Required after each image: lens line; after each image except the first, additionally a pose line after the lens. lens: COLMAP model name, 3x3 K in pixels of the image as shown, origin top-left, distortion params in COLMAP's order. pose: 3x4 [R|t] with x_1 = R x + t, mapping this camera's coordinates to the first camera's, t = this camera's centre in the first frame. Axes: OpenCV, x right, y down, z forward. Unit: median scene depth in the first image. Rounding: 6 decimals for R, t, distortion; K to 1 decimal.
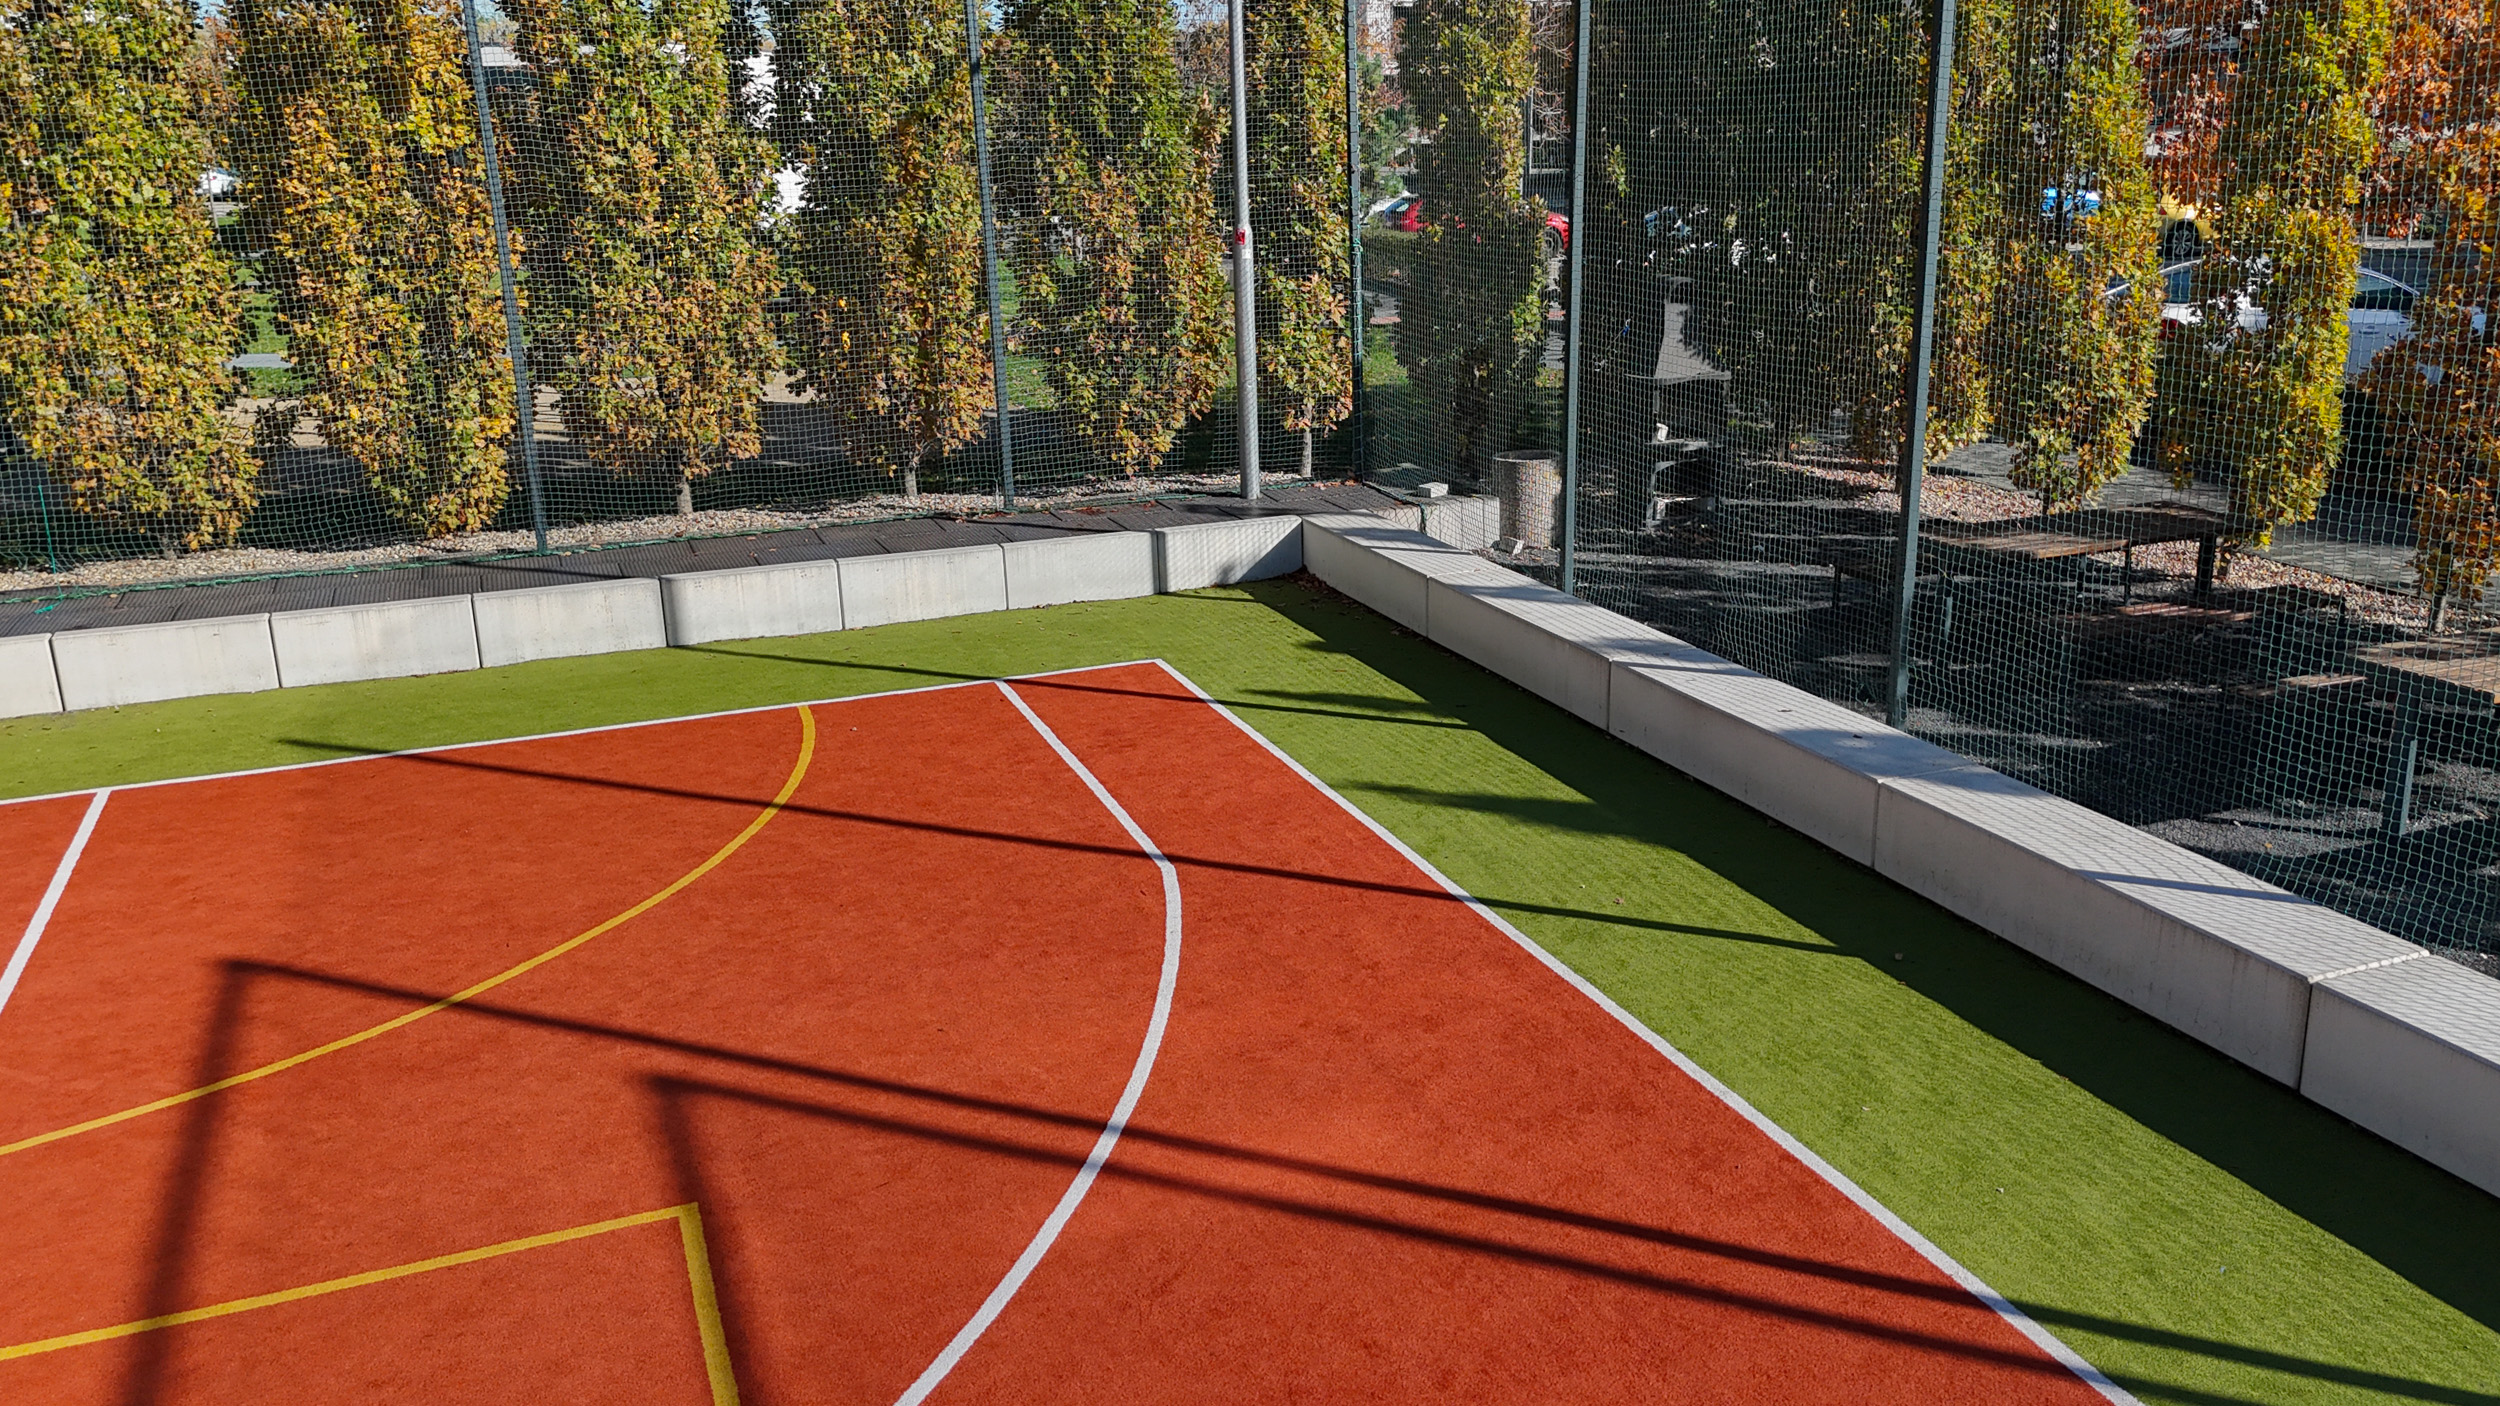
lens RADIAL K [[2007.4, 0, 1319.0], [0, 2007.4, 702.3], [0, 0, 1]] dist [0.116605, -0.127359]
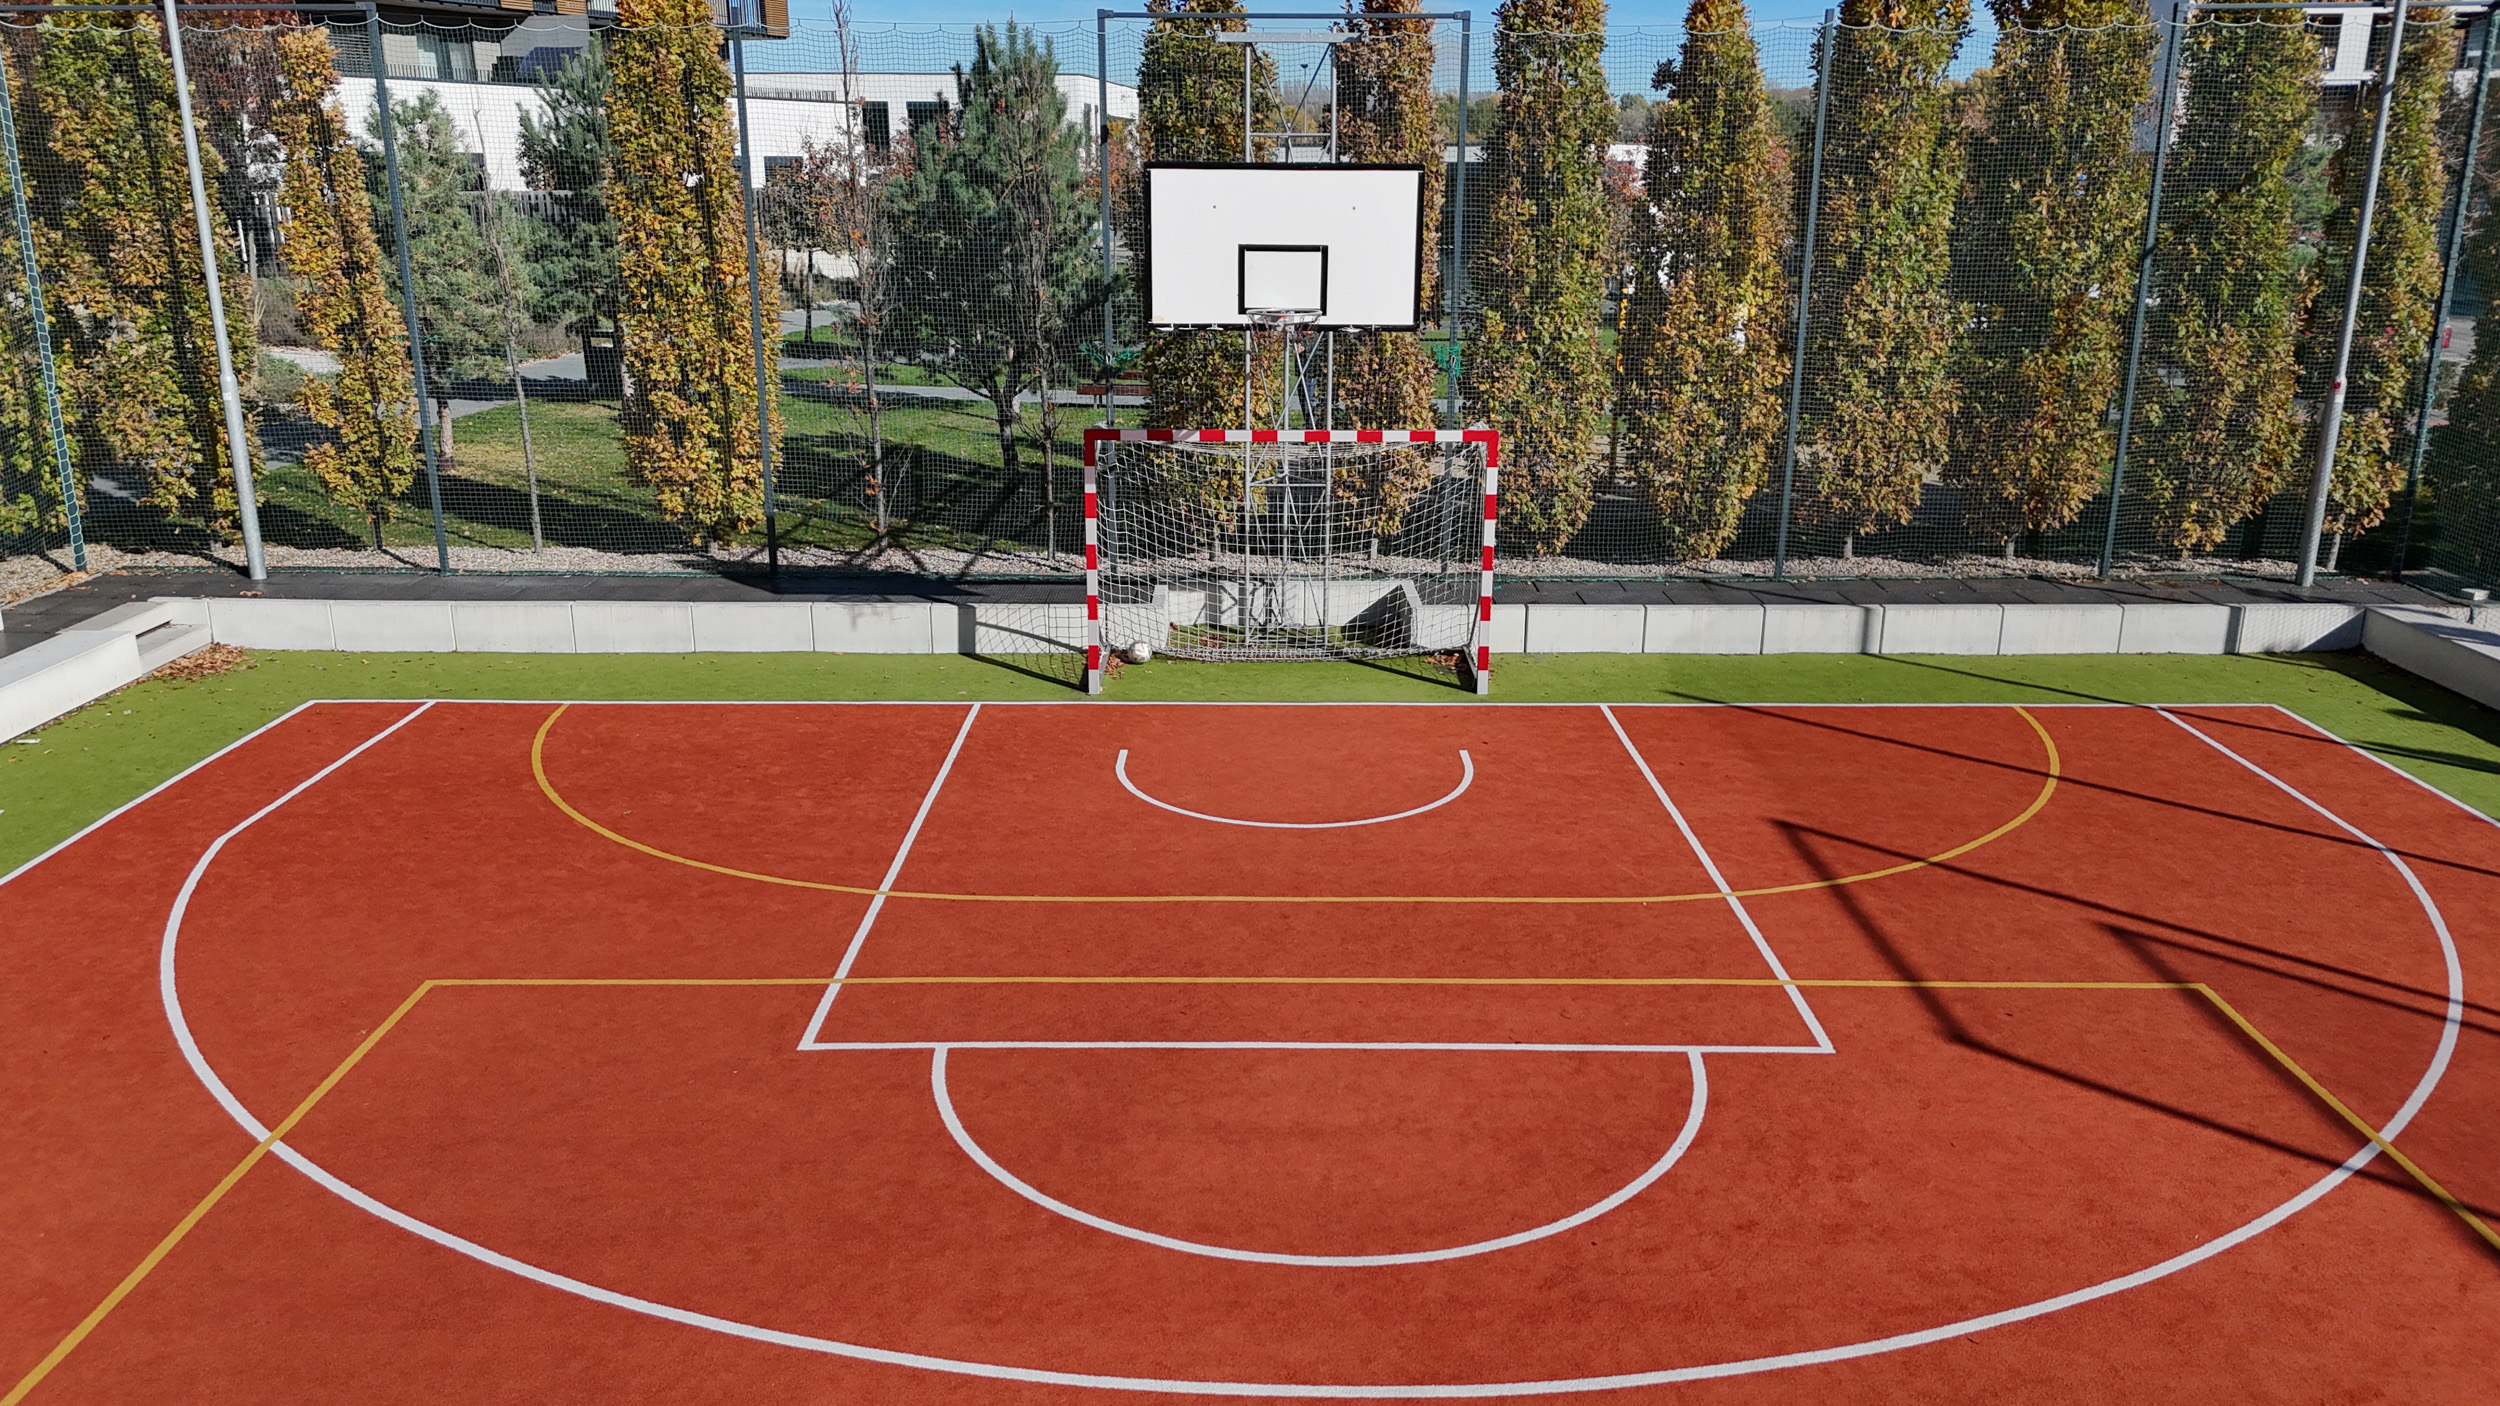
lens RADIAL K [[1801.3, 0, 1250.0], [0, 1801.3, 703.0], [0, 0, 1]] dist [0.068643, -0.062920]
pose [[0.922867, 0.128432, -0.363073, -0.246656], [-0.128253, 0.991434, 0.024710, 0.032086], [0.363137, 0.023761, 0.931433, -0.358962]]
